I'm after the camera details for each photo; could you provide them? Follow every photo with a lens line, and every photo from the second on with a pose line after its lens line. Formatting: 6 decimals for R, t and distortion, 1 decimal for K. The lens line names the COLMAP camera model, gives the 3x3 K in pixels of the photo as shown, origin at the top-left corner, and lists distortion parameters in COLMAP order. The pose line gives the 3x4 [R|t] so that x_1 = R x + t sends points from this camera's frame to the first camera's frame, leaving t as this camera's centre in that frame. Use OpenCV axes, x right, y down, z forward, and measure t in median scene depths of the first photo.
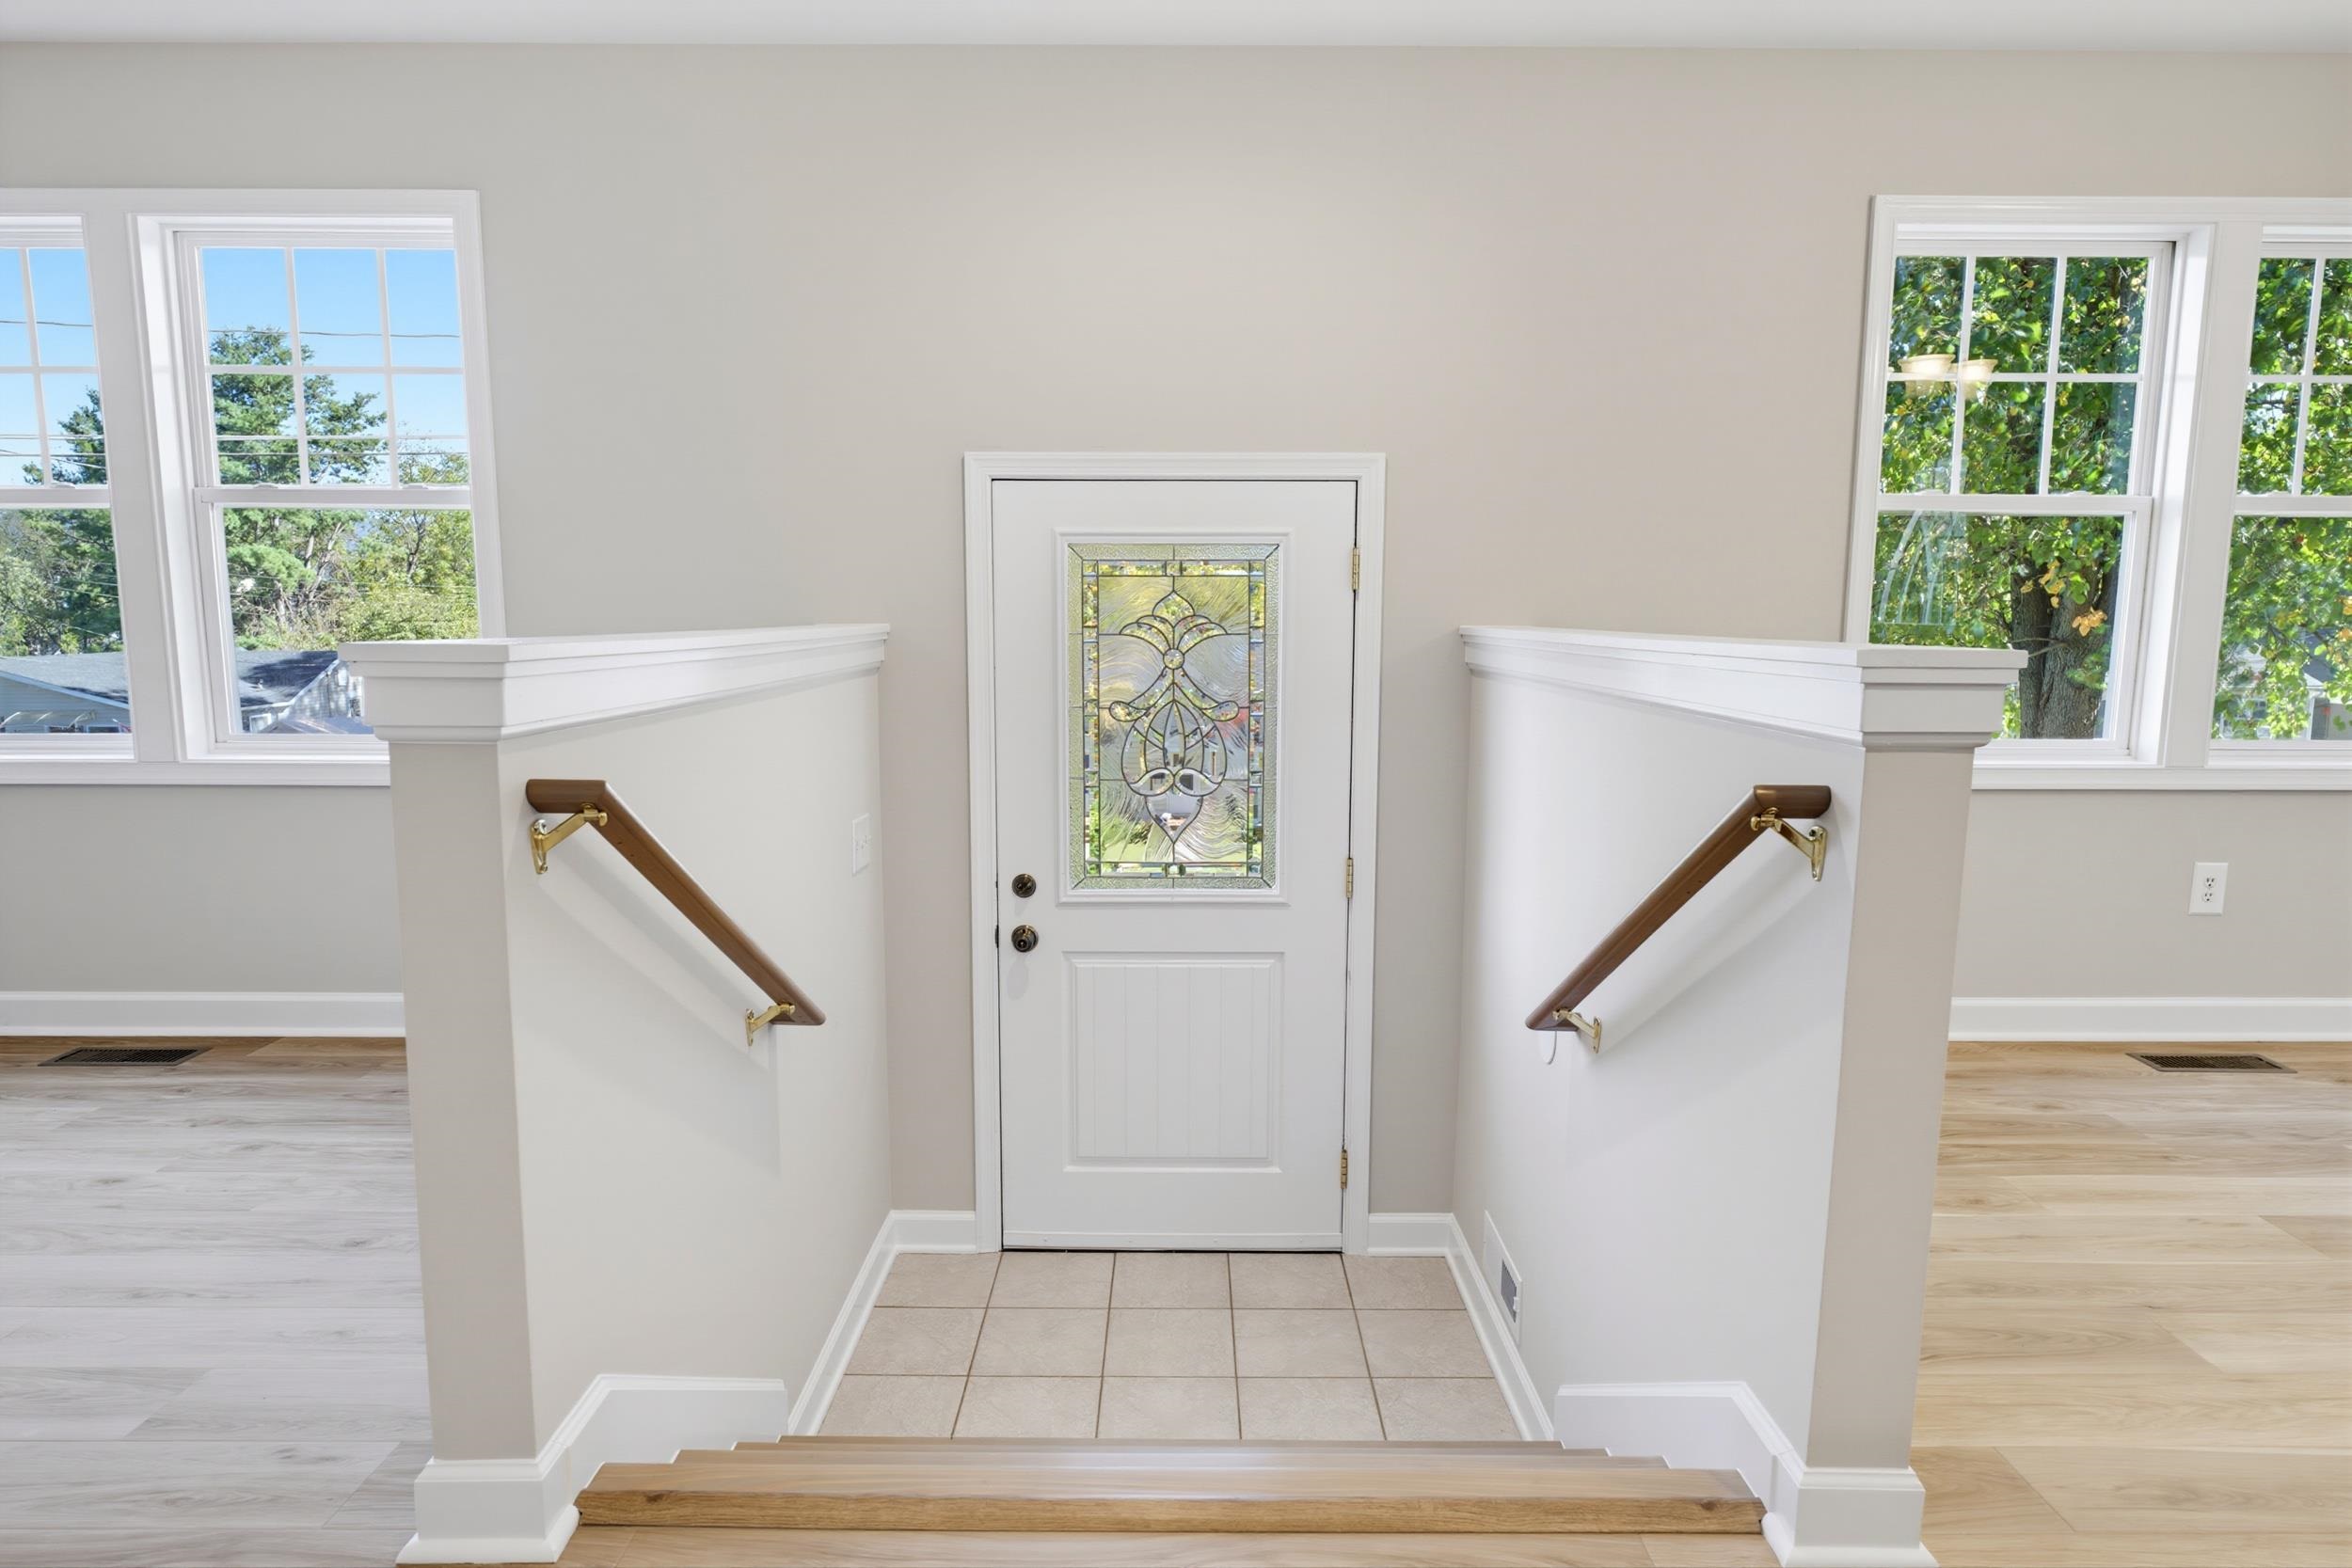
lens RADIAL K [[1376.3, 0, 1176.0], [0, 1376.3, 784.0], [0, 0, 1]] dist [-0.004979, -0.001094]
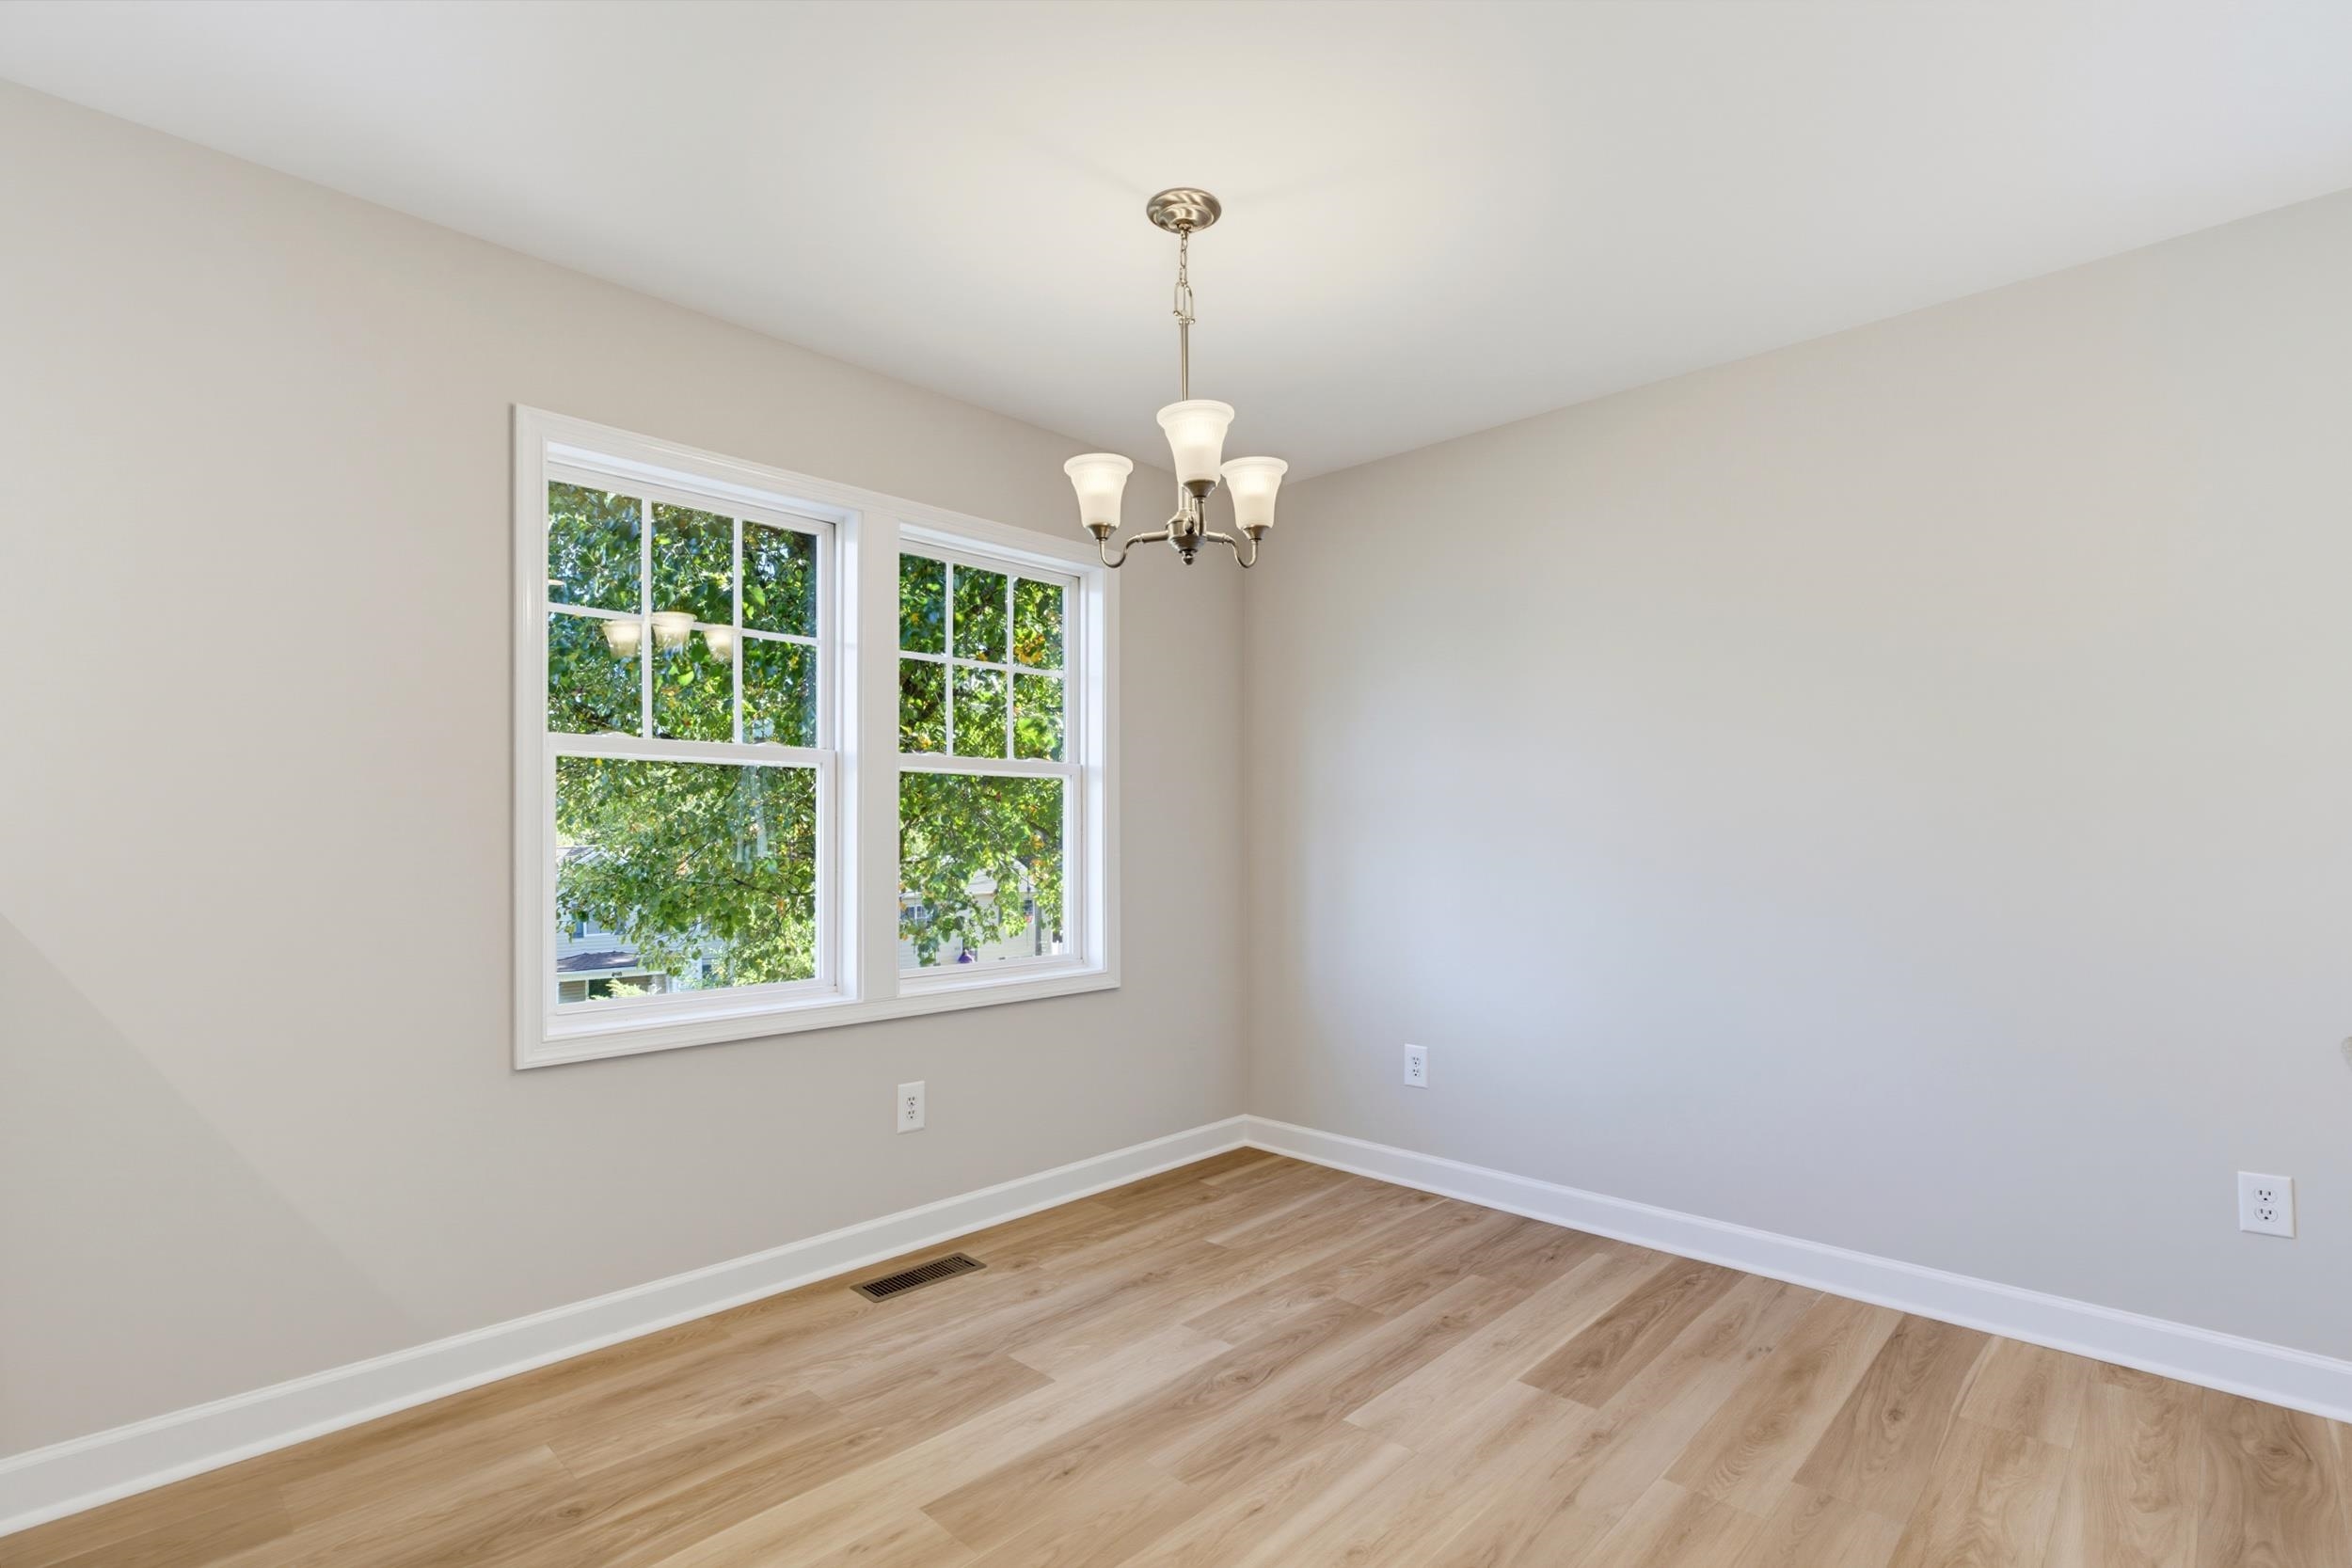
lens RADIAL K [[1105.8, 0, 1185.9], [0, 1105.8, 842.5], [0, 0, 1]] dist [-0.002620, -0.000061]
pose [[0.689680, -0.009020, 0.724058, 0.279457], [0.099952, 0.991537, -0.082854, -0.039222], [-0.717182, 0.129514, 0.684745, 0.222103]]
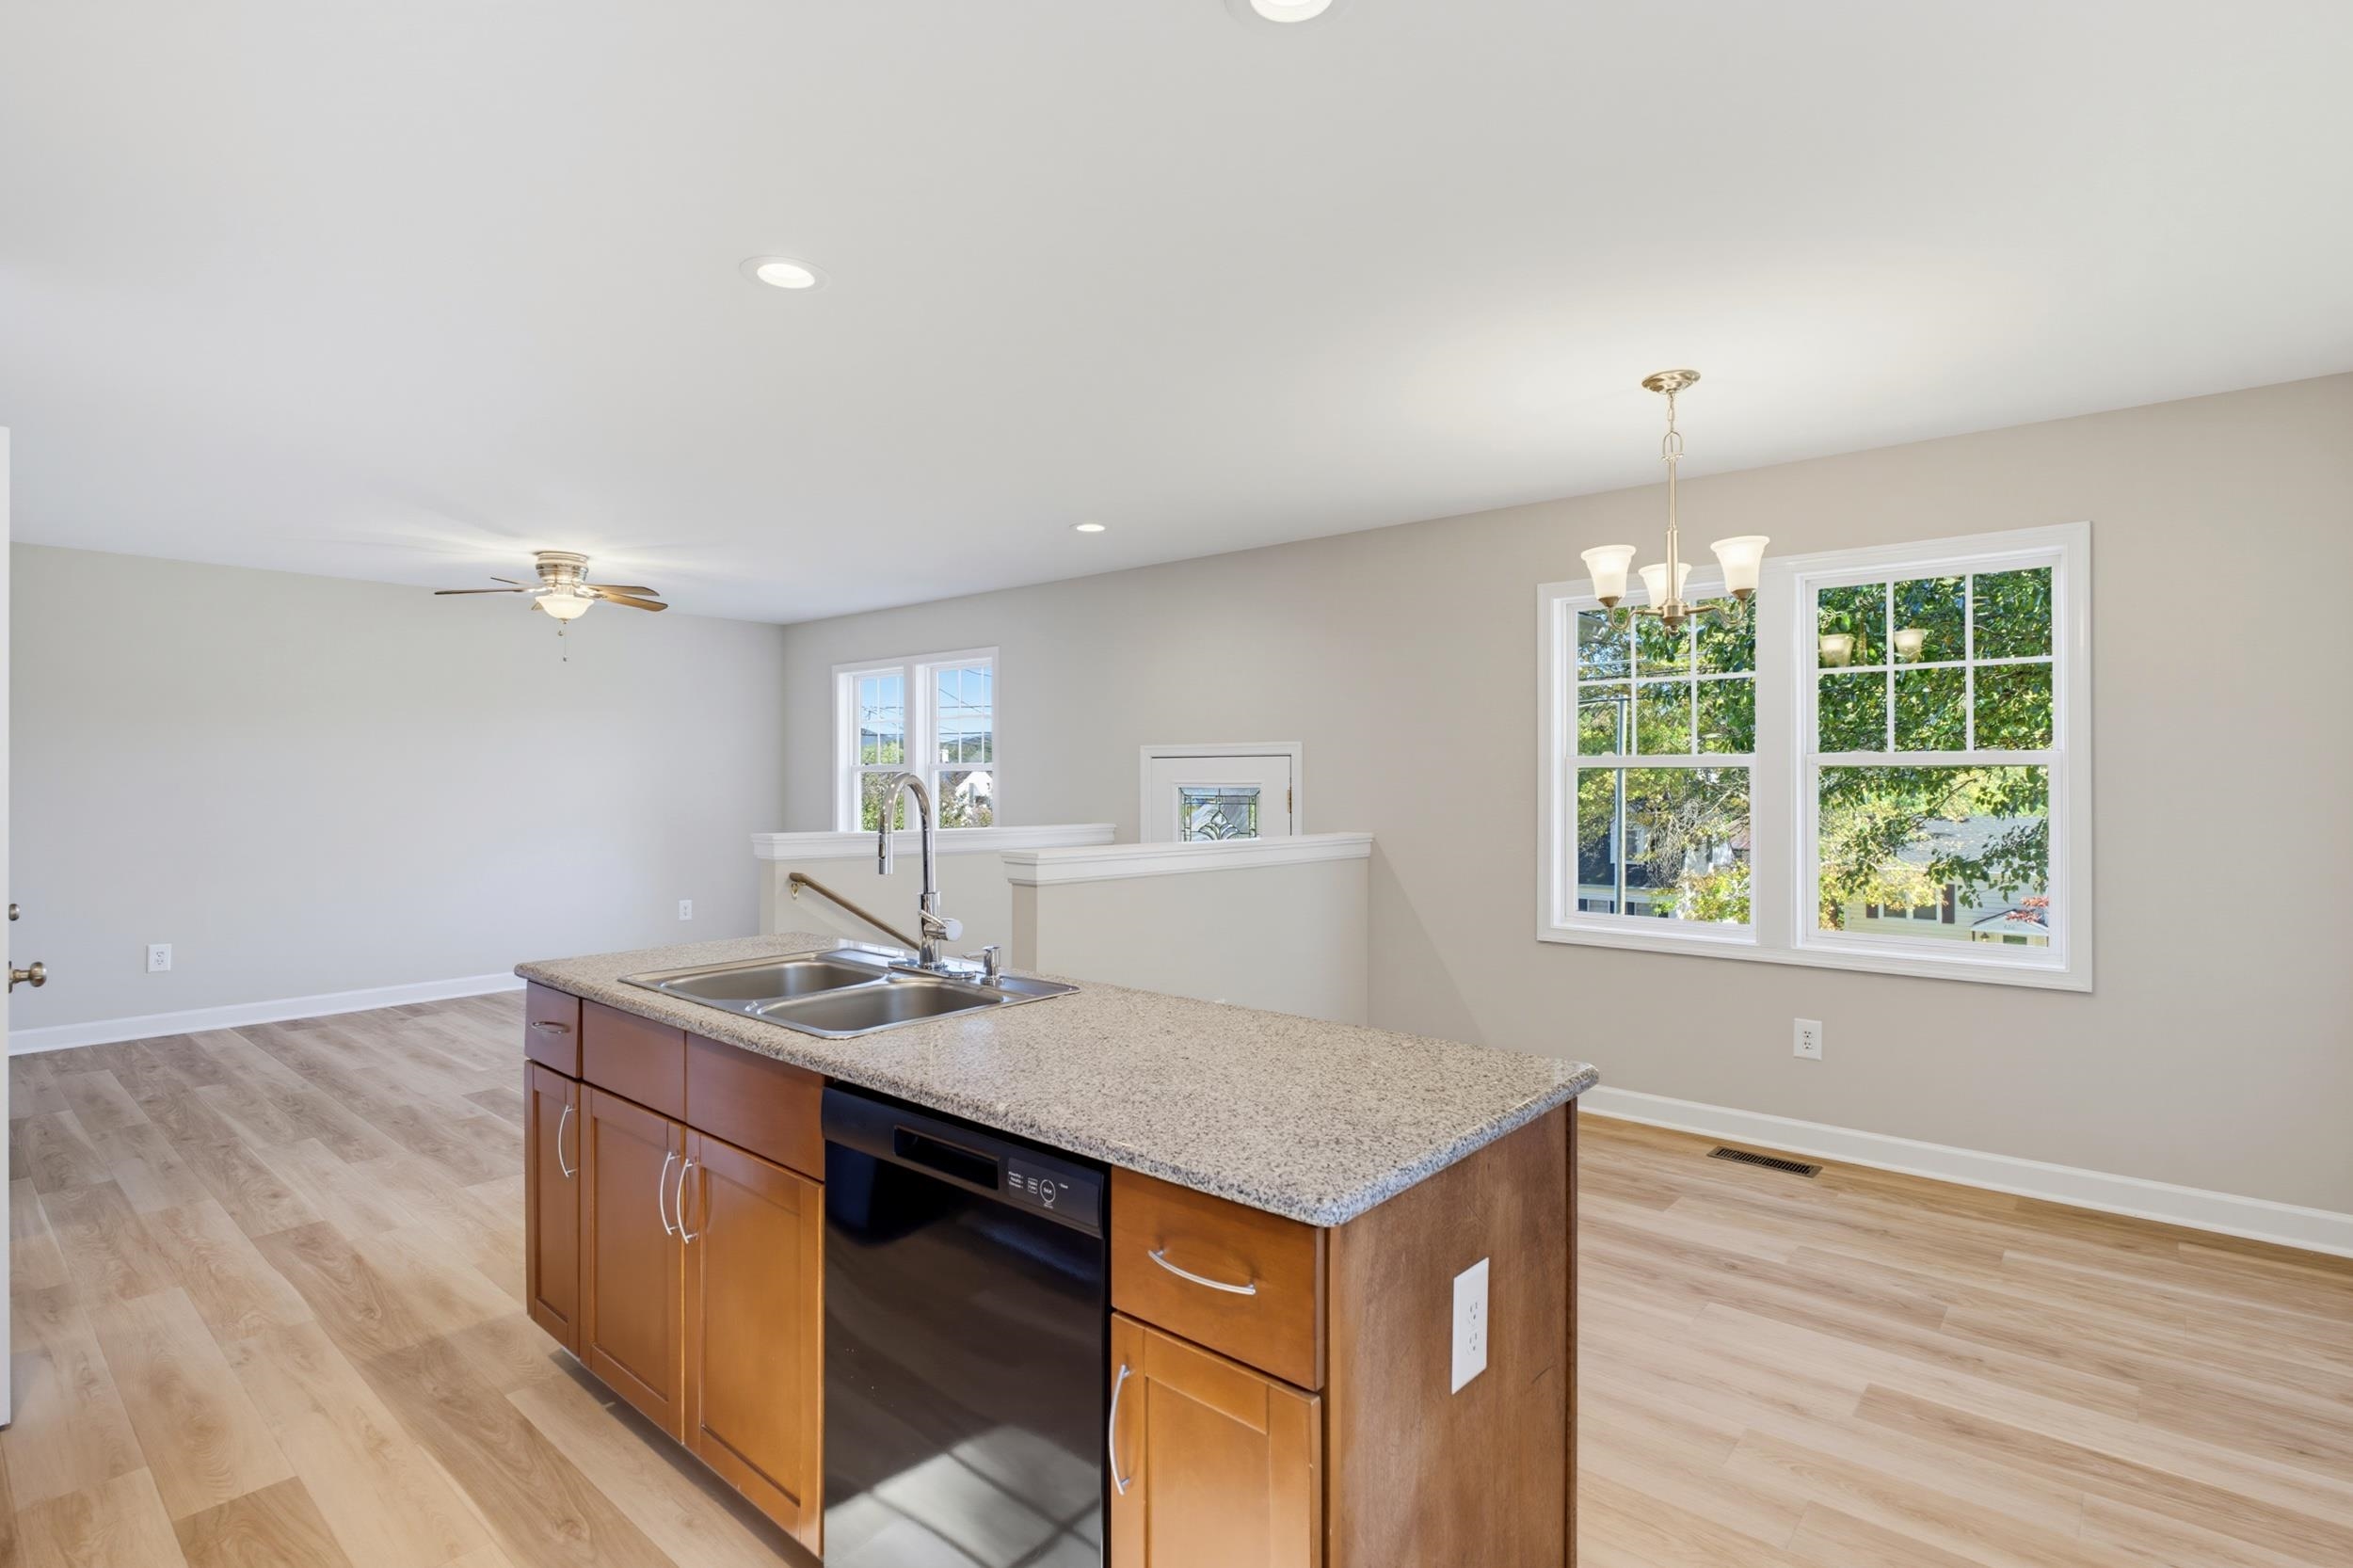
lens RADIAL K [[1113.0, 0, 1176.5], [0, 1113.0, 784.0], [0, 0, 1]] dist [0.001135, 0.000525]
pose [[0.759642, 0.000070, -0.650341, 1.036640], [-0.081894, 0.992050, -0.095550, -0.018856], [0.645164, 0.125843, 0.753609, -0.278393]]
